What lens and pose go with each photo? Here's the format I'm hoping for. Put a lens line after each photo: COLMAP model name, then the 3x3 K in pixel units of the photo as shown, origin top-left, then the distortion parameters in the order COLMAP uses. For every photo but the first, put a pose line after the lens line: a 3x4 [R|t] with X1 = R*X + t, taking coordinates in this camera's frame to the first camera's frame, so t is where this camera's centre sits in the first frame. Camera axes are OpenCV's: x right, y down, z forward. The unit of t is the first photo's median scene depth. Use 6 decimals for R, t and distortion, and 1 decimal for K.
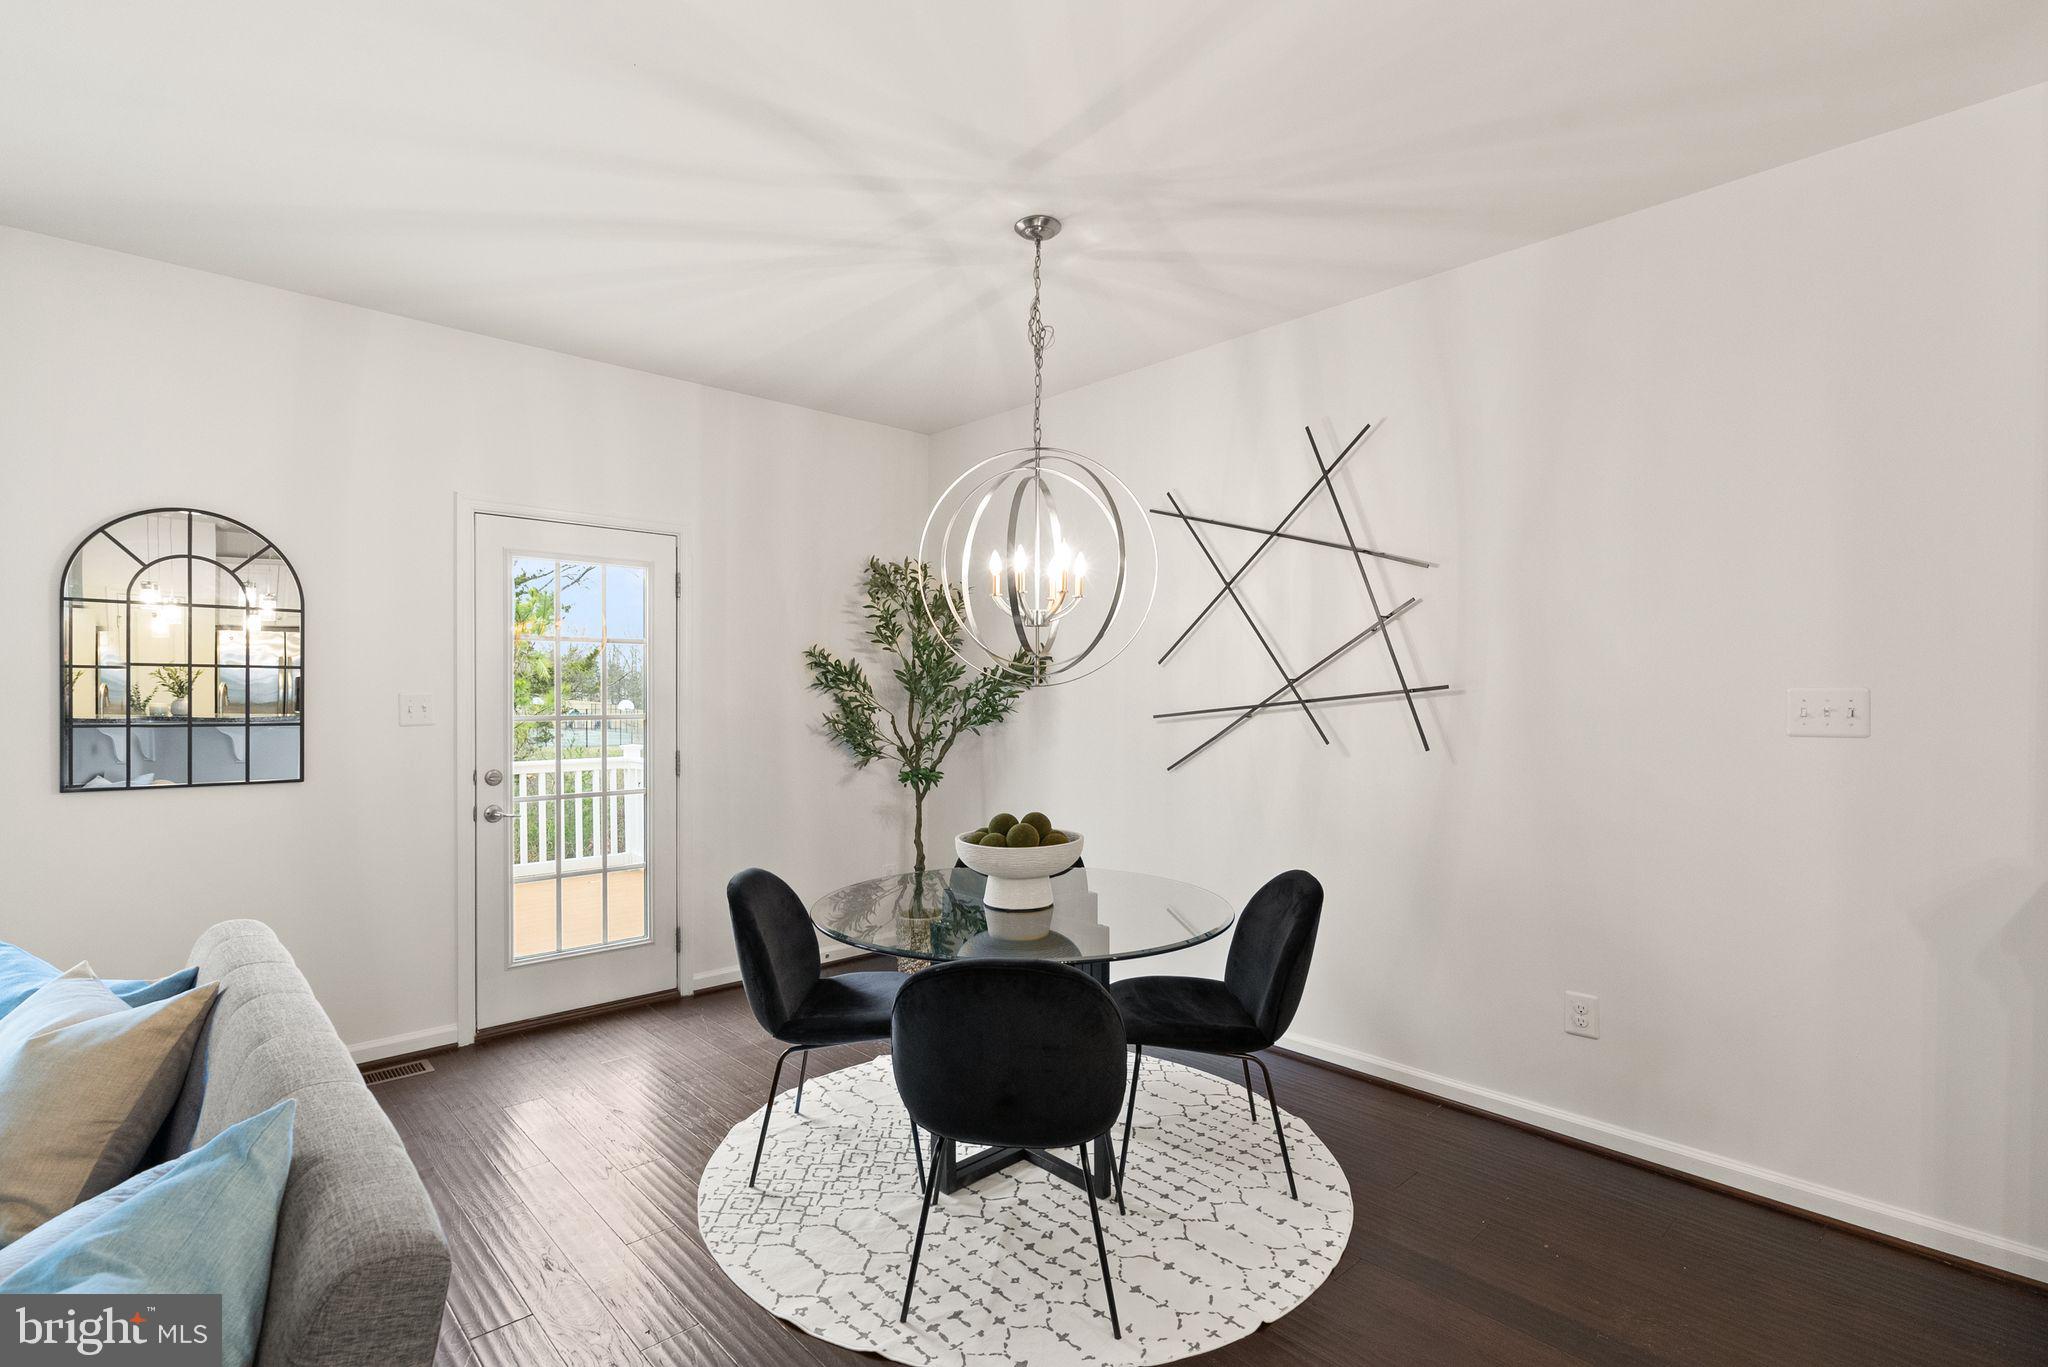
lens RADIAL K [[948.7, 0, 1009.4], [0, 948.7, 703.4], [0, 0, 1]] dist [-0.003946, 0.002480]
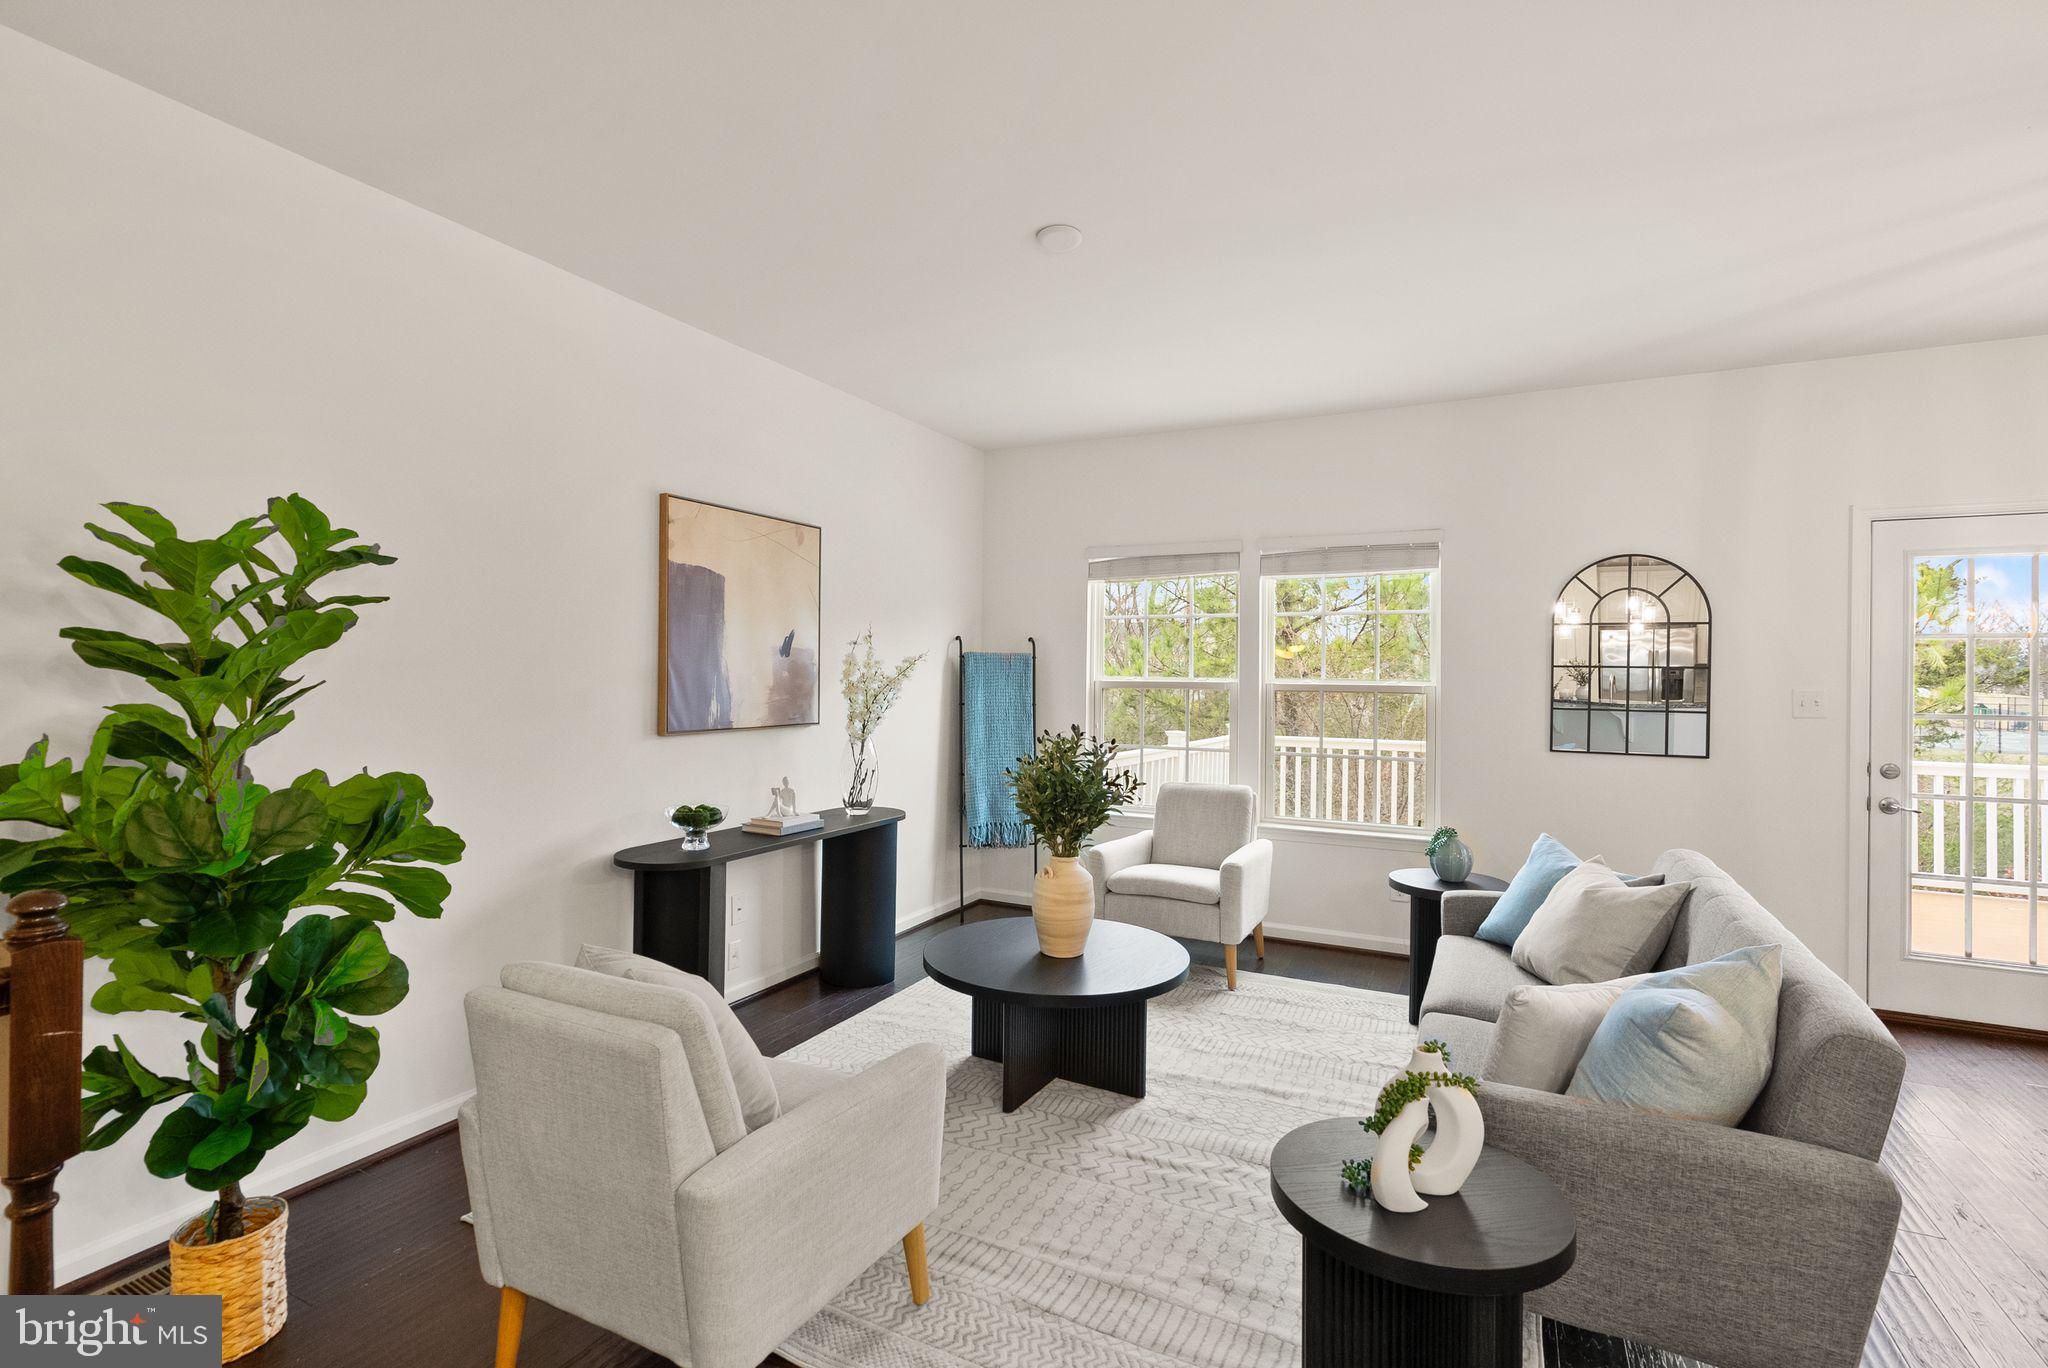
lens RADIAL K [[948.7, 0, 1004.9], [0, 948.7, 670.6], [0, 0, 1]] dist [-0.003946, 0.002480]
pose [[0.335459, 0.001459, -0.942054, 0.118079], [-0.020164, 0.999781, -0.005632, -0.007709], [0.941839, 0.020885, 0.335415, -0.286707]]
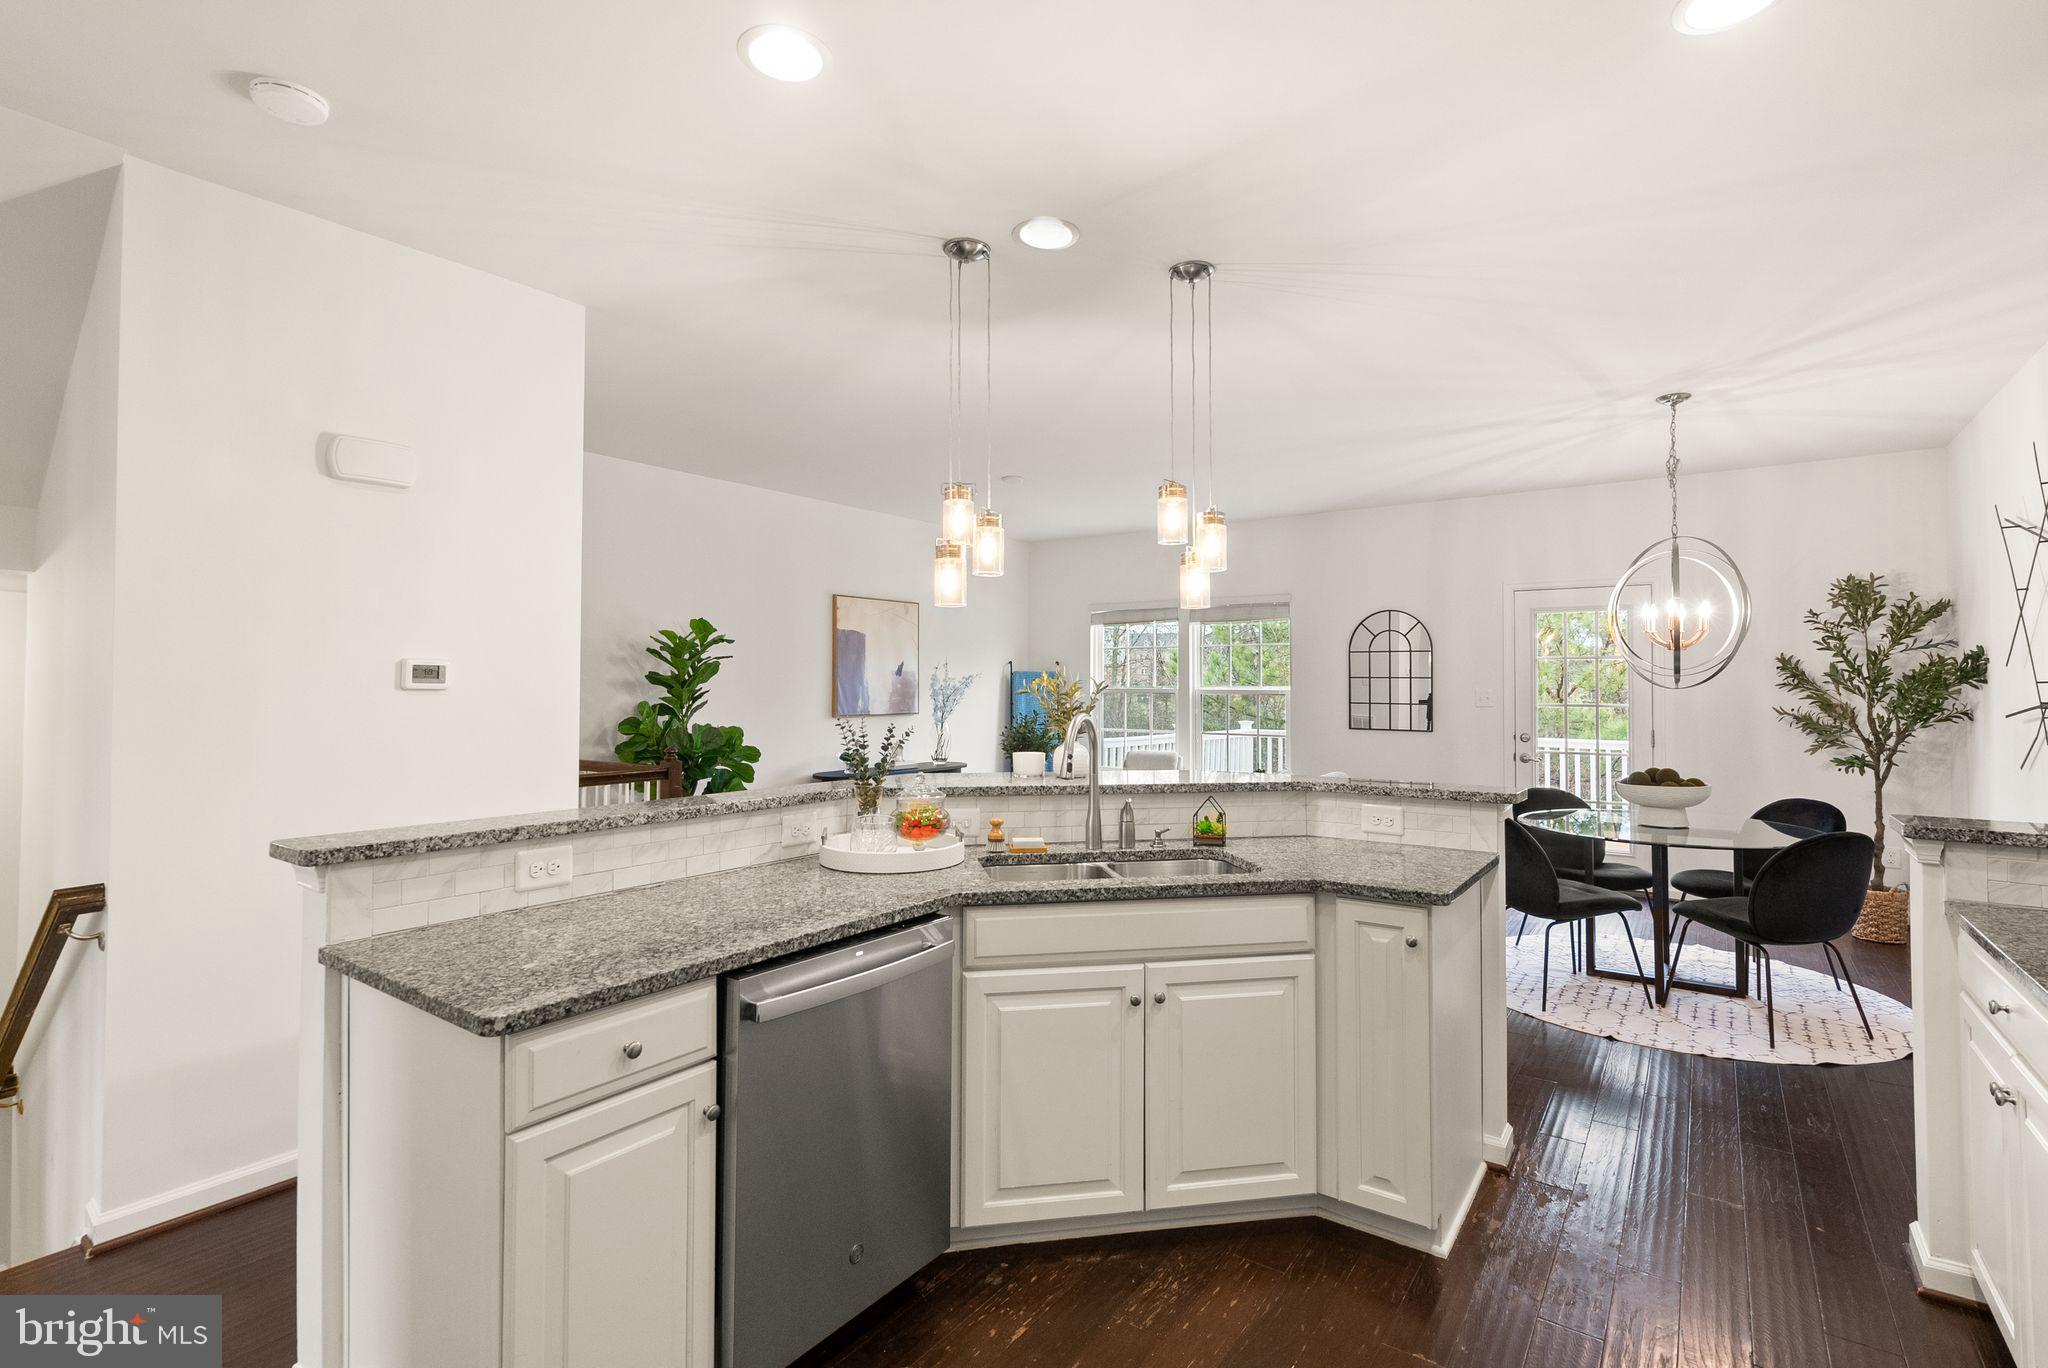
lens RADIAL K [[948.7, 0, 1029.8], [0, 948.7, 674.5], [0, 0, 1]] dist [-0.003946, 0.002480]
pose [[0.203864, -0.009054, -0.978957, 1.102307], [-0.012432, 0.999853, -0.011836, -0.008218], [0.978920, 0.014583, 0.203721, -0.296047]]
